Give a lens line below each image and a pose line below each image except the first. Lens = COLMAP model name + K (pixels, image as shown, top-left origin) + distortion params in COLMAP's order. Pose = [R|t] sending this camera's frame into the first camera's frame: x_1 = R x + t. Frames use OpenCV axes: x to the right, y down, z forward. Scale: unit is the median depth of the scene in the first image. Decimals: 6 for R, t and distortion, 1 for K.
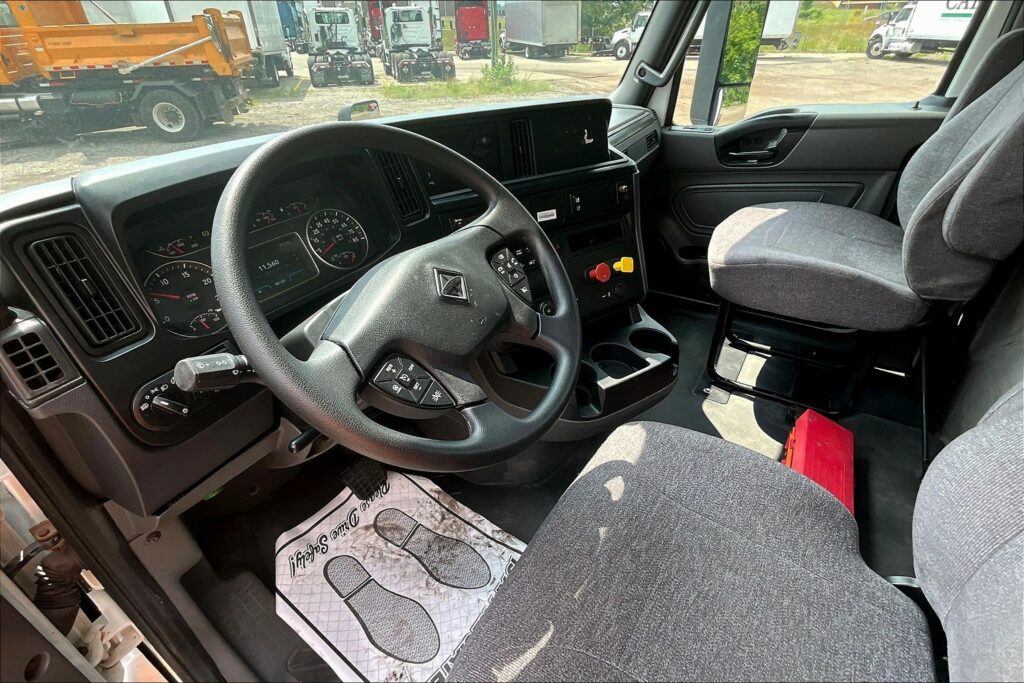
lens RADIAL K [[493.9, 0, 517.9], [0, 493.9, 331.3], [0, 0, 1]] dist [-0.001416, 0.002082]
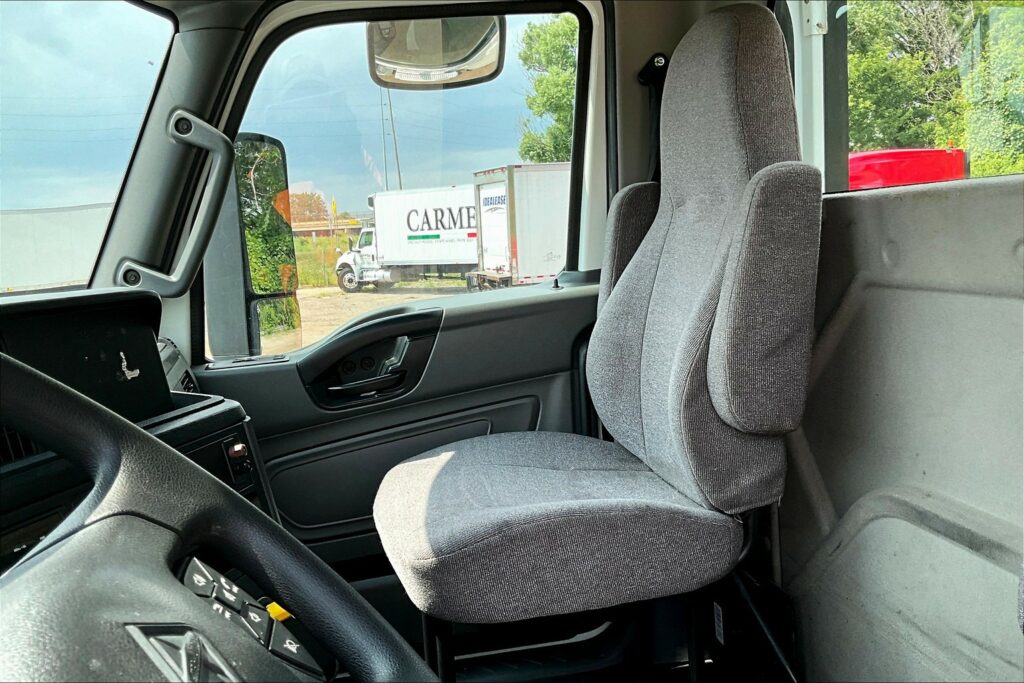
lens RADIAL K [[937.3, 0, 502.3], [0, 937.3, 335.4], [0, 0, 1]] dist [0.076998, 0.000000]
pose [[0.748599, -0.100630, 0.655342, -0.200411], [0.389553, 0.866575, -0.311922, -0.001409], [-0.536515, 0.488795, 0.687918, 0.203295]]
